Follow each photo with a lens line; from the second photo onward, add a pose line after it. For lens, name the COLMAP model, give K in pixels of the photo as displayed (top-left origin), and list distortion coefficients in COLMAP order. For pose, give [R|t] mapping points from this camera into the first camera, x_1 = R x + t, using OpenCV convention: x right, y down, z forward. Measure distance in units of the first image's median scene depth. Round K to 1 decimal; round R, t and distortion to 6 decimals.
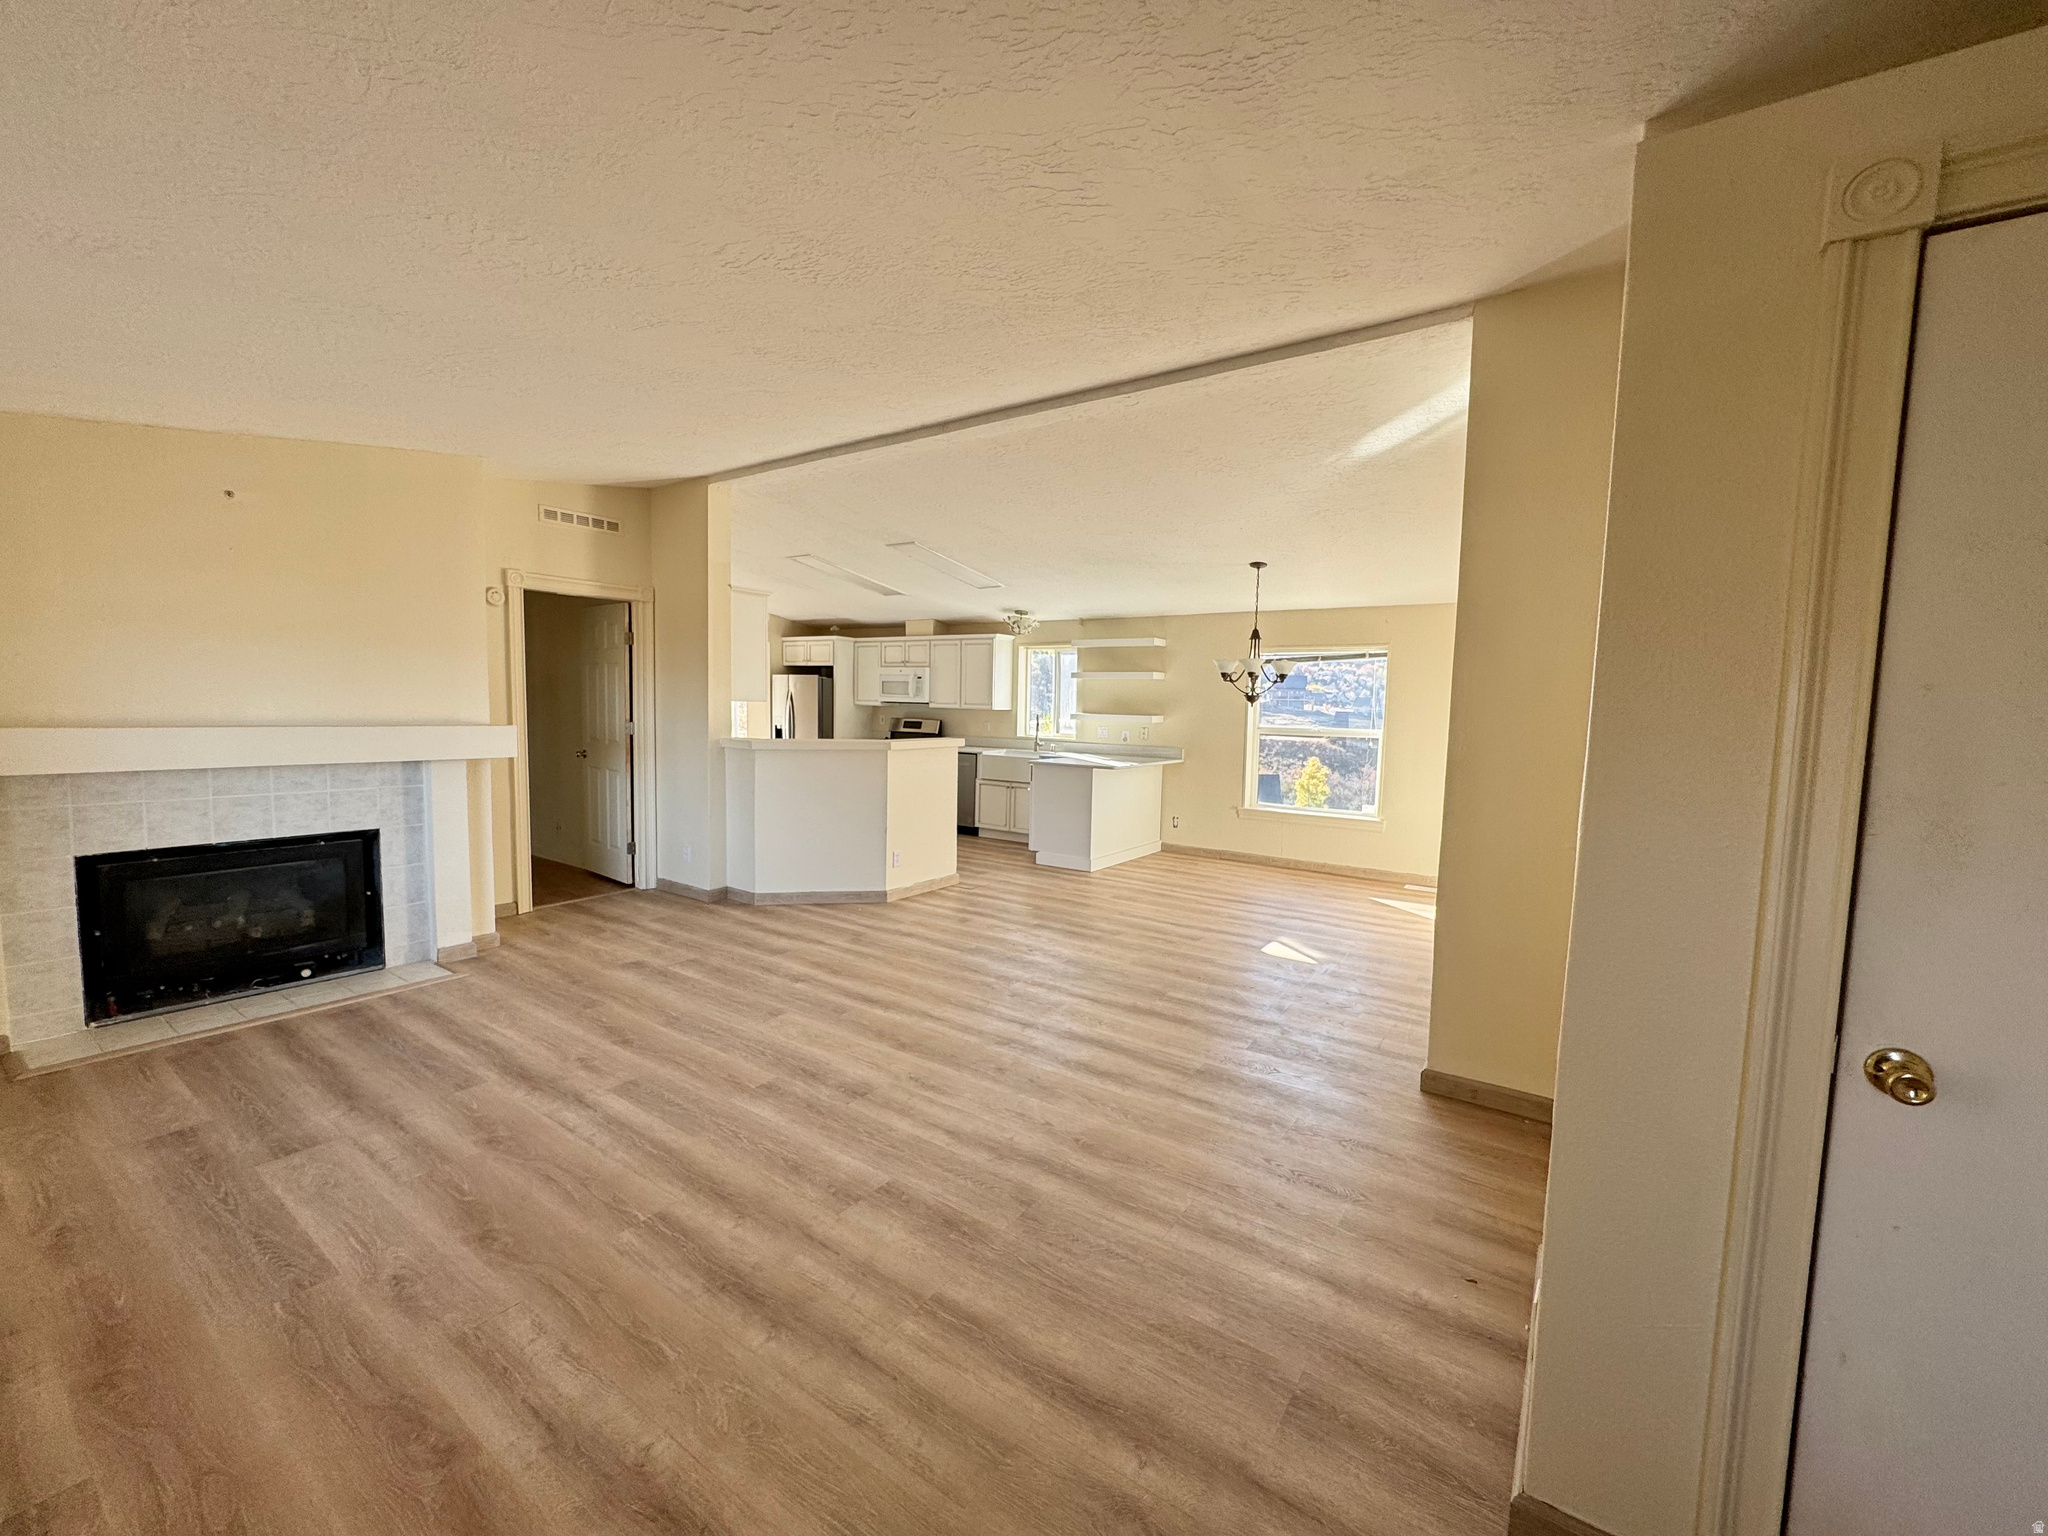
lens RADIAL K [[814.3, 0, 1023.8], [0, 814.3, 770.4], [0, 0, 1]] dist [-0.003134, -0.000425]
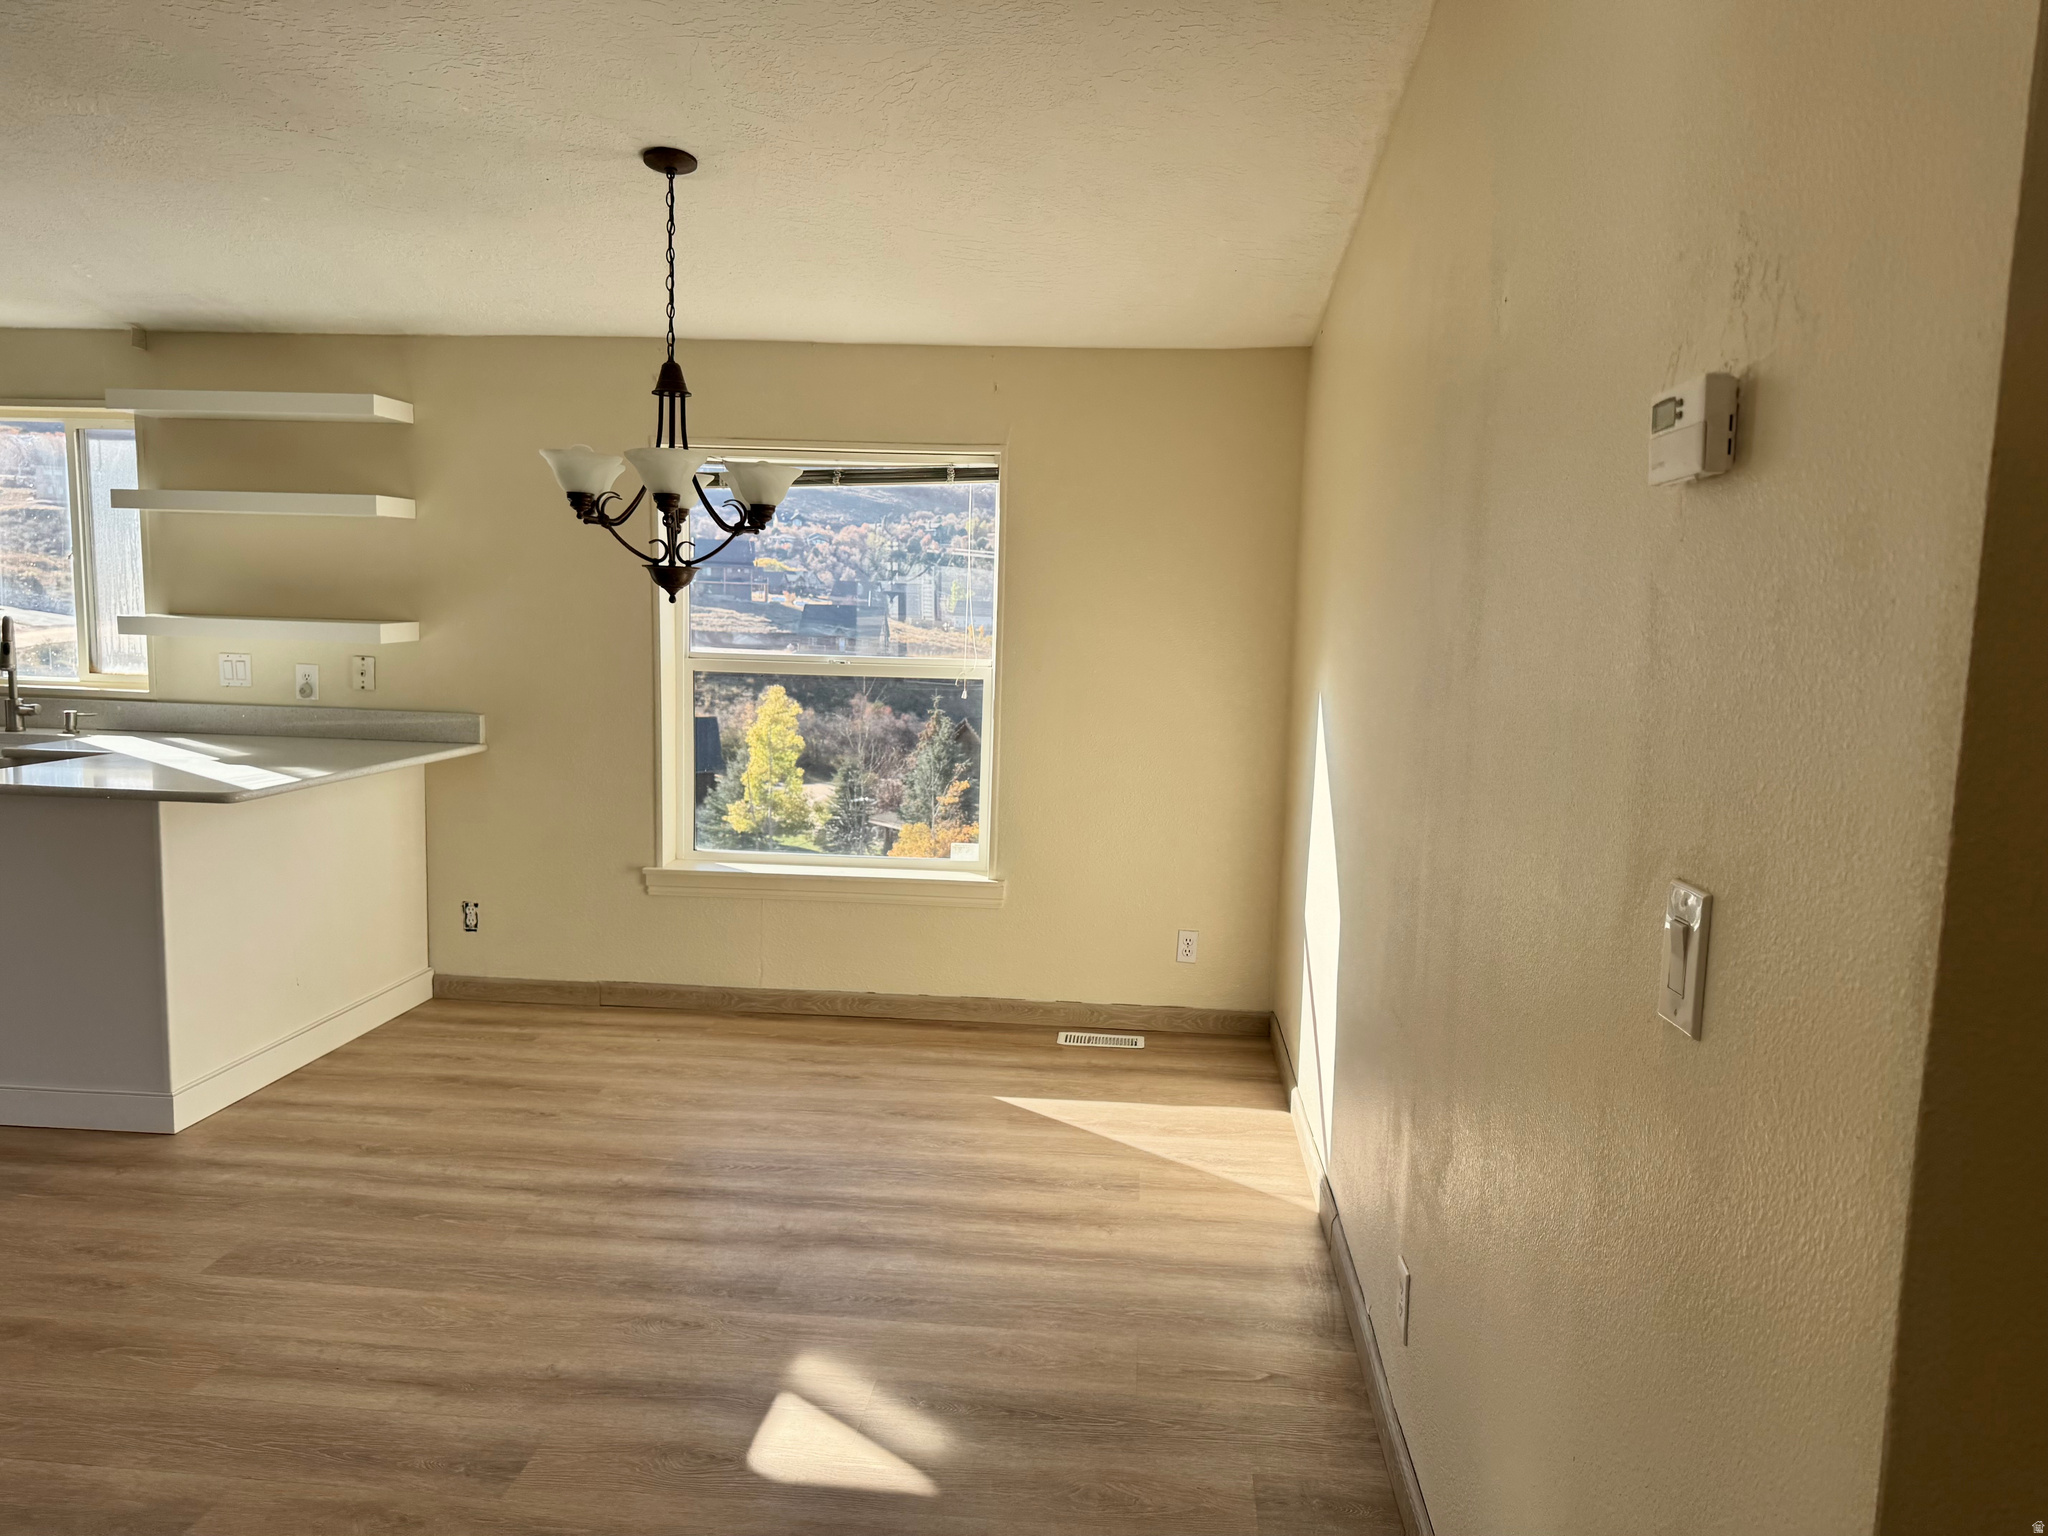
lens RADIAL K [[1432.7, 0, 1031.4], [0, 1432.7, 773.8], [0, 0, 1]] dist [0.088239, -0.123414]
pose [[0.866779, -0.054632, 0.495690, 0.136736], [0.031938, 0.998022, 0.054148, -0.043350], [-0.497668, -0.031103, 0.866810, 0.506093]]
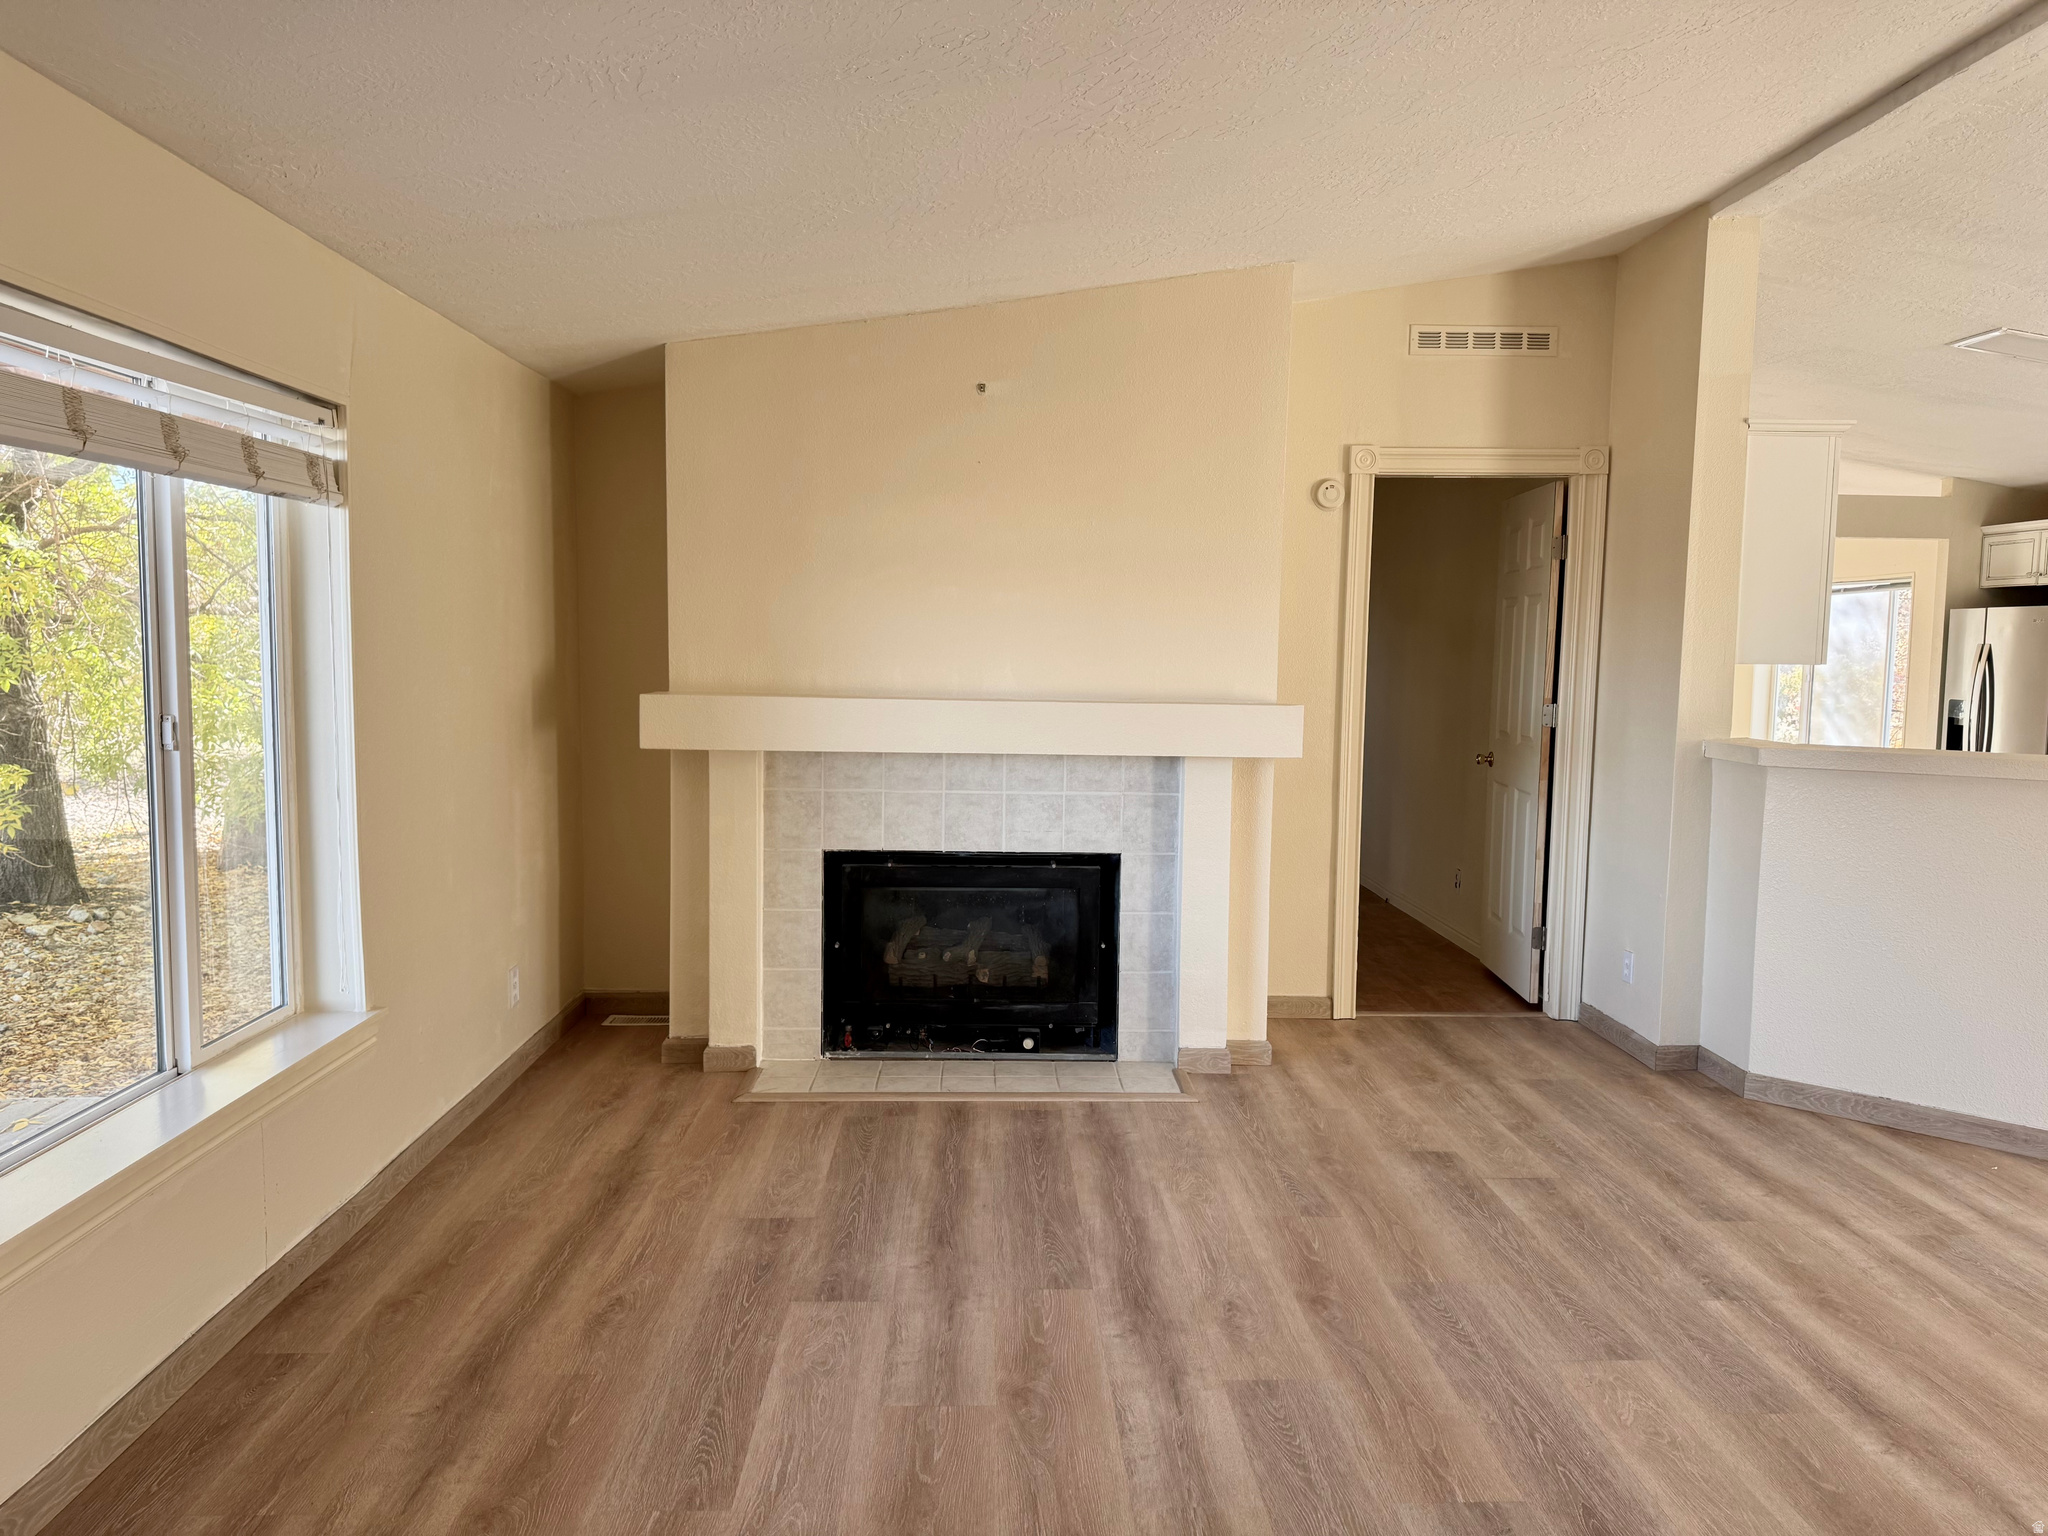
lens RADIAL K [[1432.7, 0, 1031.4], [0, 1432.7, 773.8], [0, 0, 1]] dist [0.088239, -0.123414]
pose [[0.597033, 0.055878, -0.800268, 0.092476], [-0.066641, 0.997578, 0.019937, -0.010860], [0.799444, 0.041428, 0.599310, 0.180212]]
